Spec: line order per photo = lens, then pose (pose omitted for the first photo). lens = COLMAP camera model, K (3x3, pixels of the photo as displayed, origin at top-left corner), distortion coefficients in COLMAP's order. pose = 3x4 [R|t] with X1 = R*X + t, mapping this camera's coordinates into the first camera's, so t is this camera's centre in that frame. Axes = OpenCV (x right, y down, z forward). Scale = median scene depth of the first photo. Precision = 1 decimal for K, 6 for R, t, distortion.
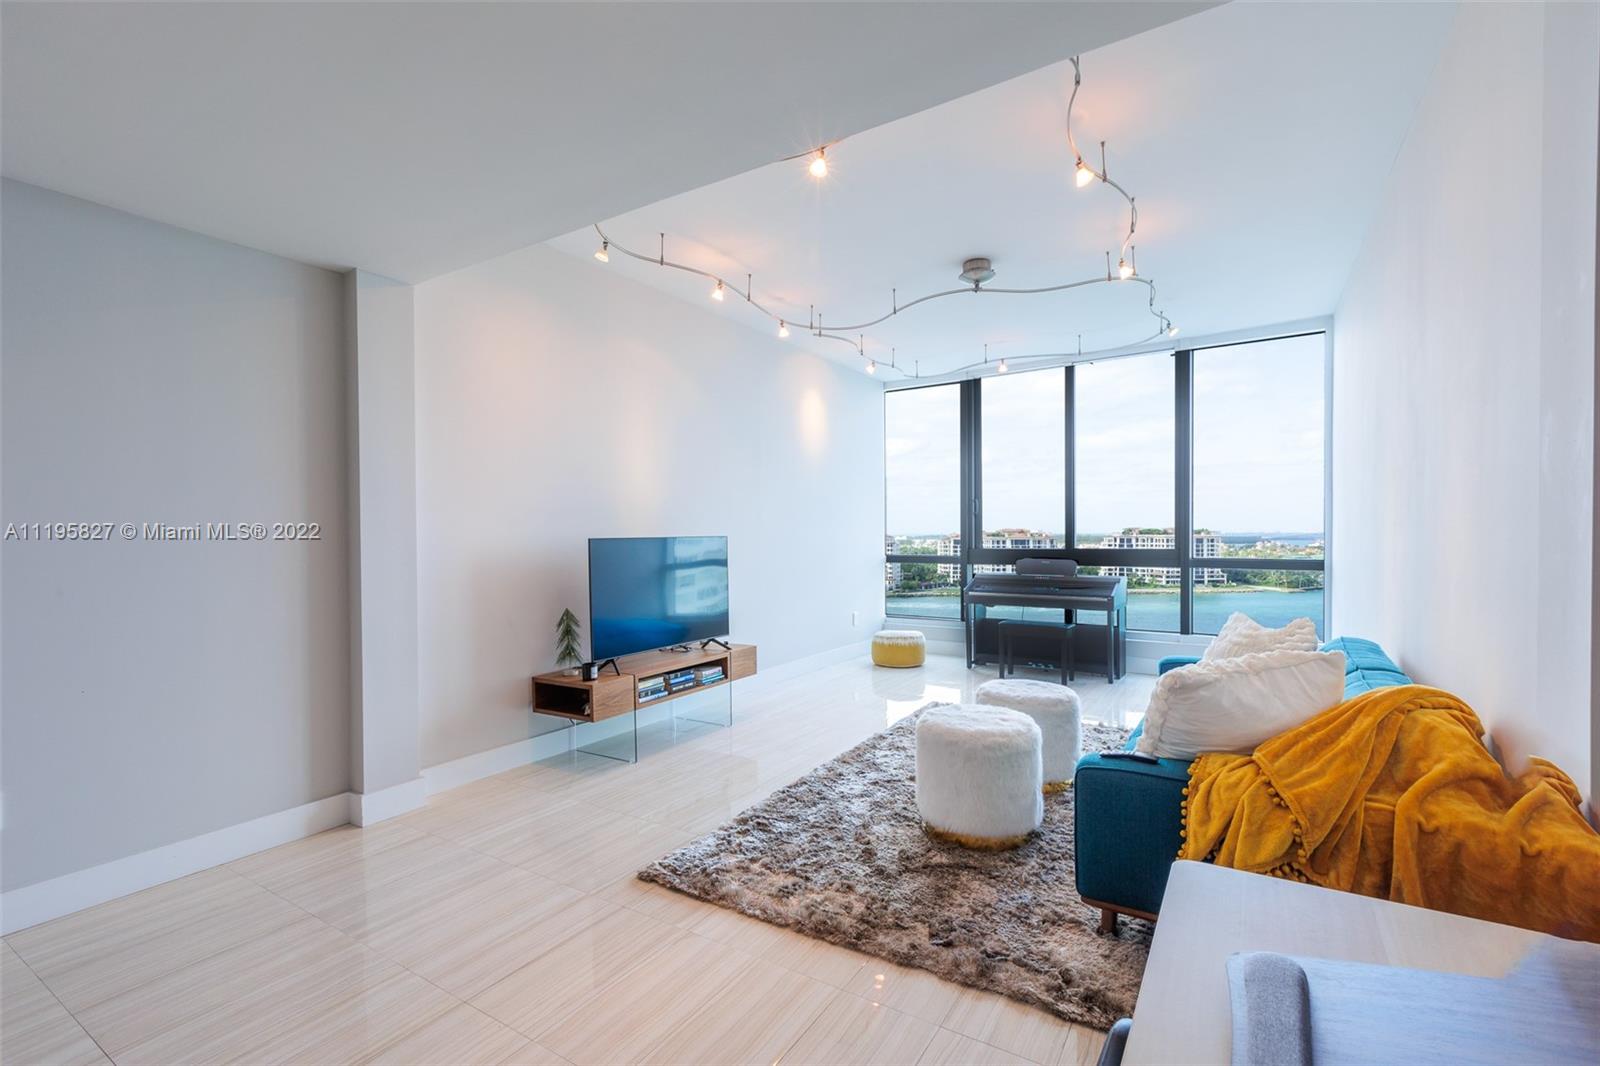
lens RADIAL K [[715.7, 0, 802.1], [0, 715.7, 537.4], [0, 0, 1]] dist [0.001471, -0.000376]
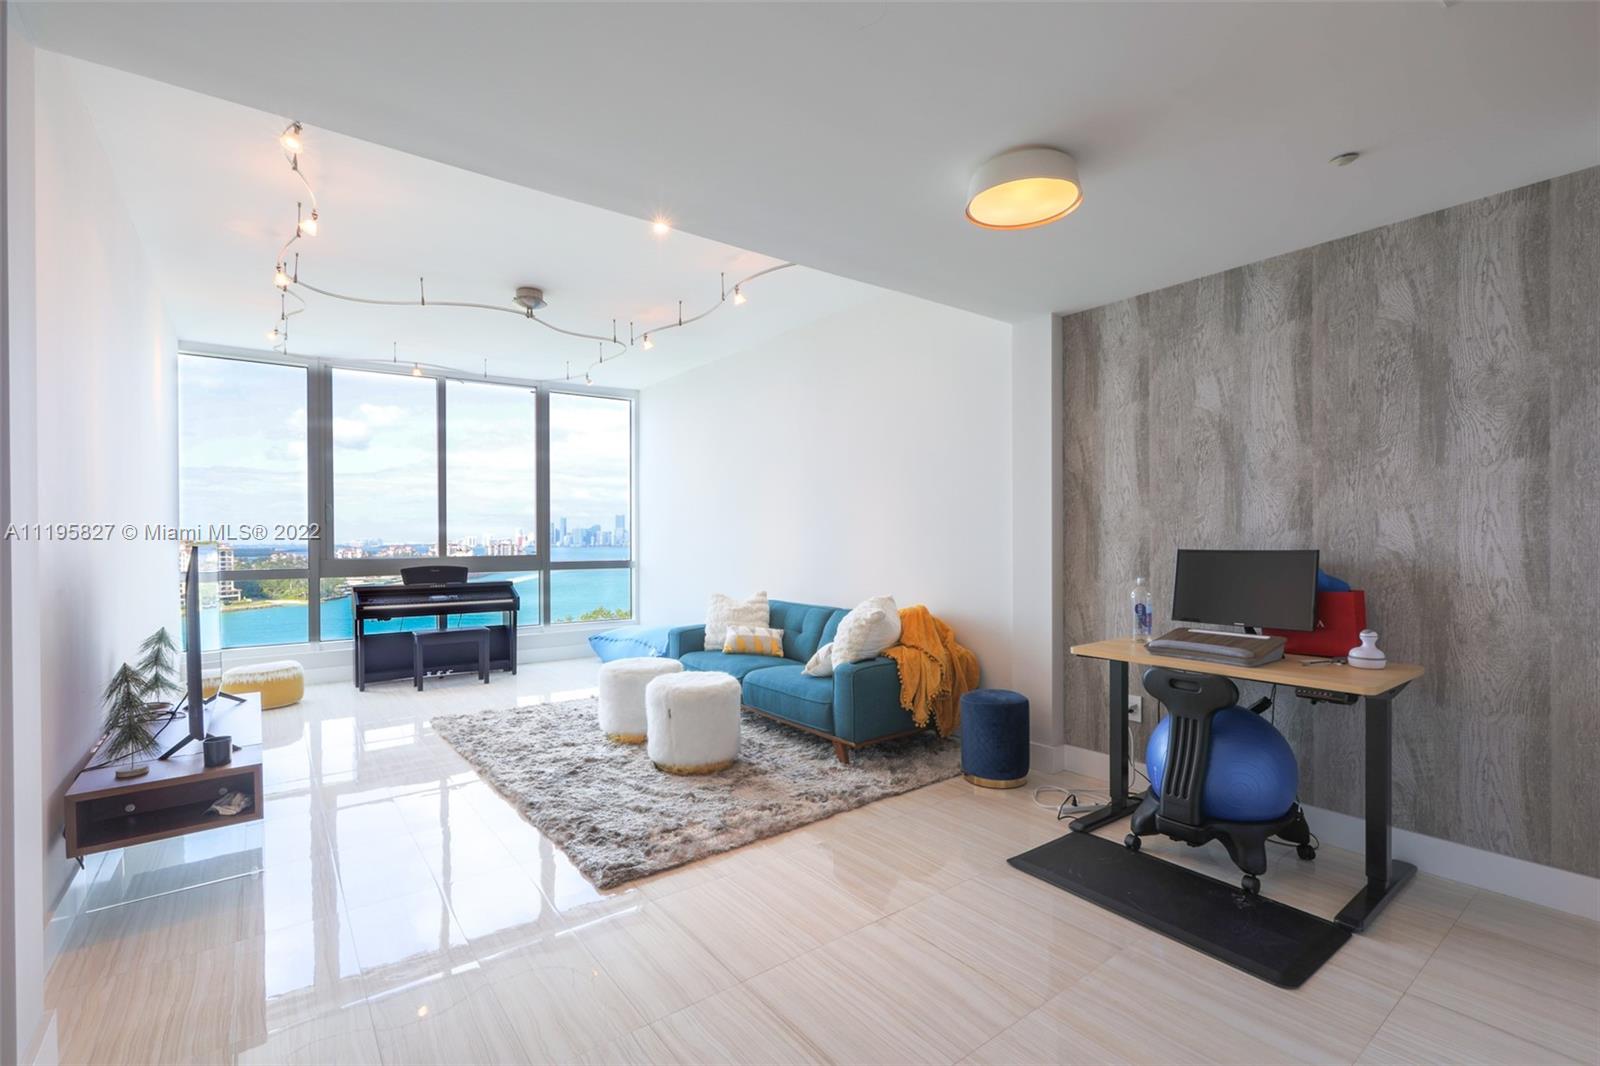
lens RADIAL K [[713.6, 0, 799.2], [0, 713.6, 542.2], [0, 0, 1]] dist [-0.002136, 0.000981]
pose [[0.357805, -0.001287, 0.933796, -0.449209], [0.010548, 0.999941, -0.002664, 0.002777], [-0.933737, 0.010803, 0.357797, 0.171706]]
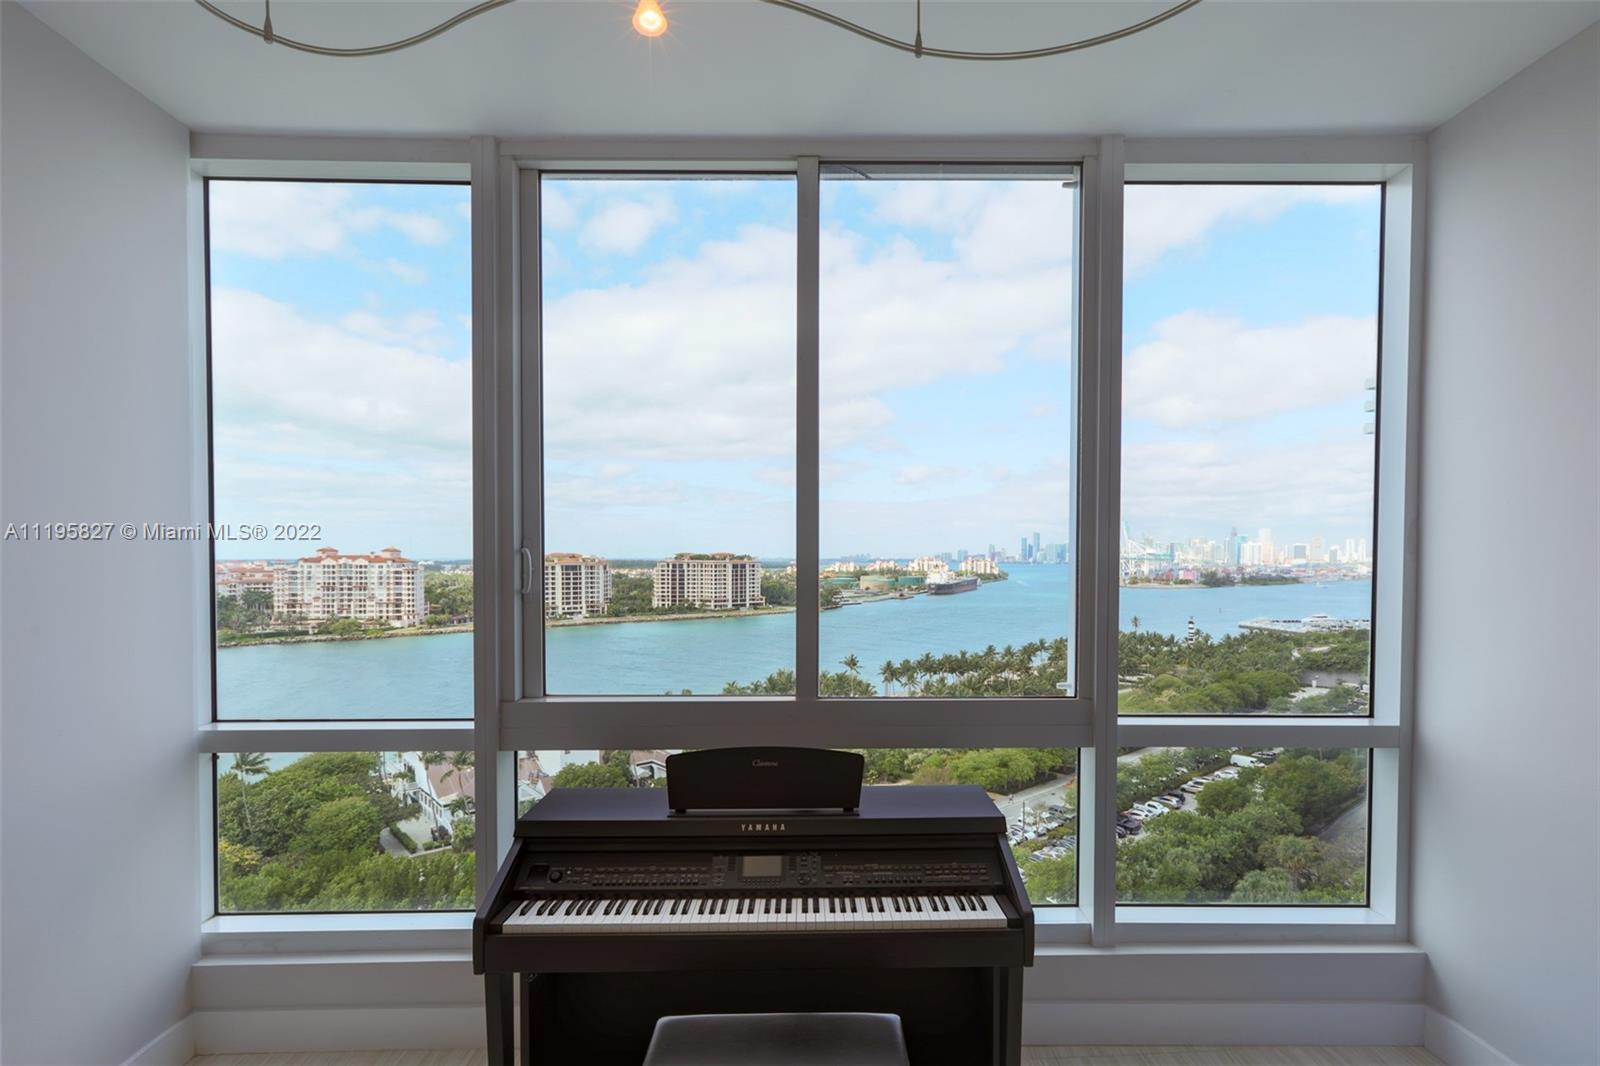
lens RADIAL K [[765.1, 0, 829.5], [0, 765.1, 568.2], [0, 0, 1]] dist [-0.005658, 0.000309]
pose [[0.812655, -0.001801, 0.582743, 0.187364], [-0.002965, 0.999970, 0.007224, -0.055669], [-0.582738, -0.007598, 0.812624, 0.783296]]
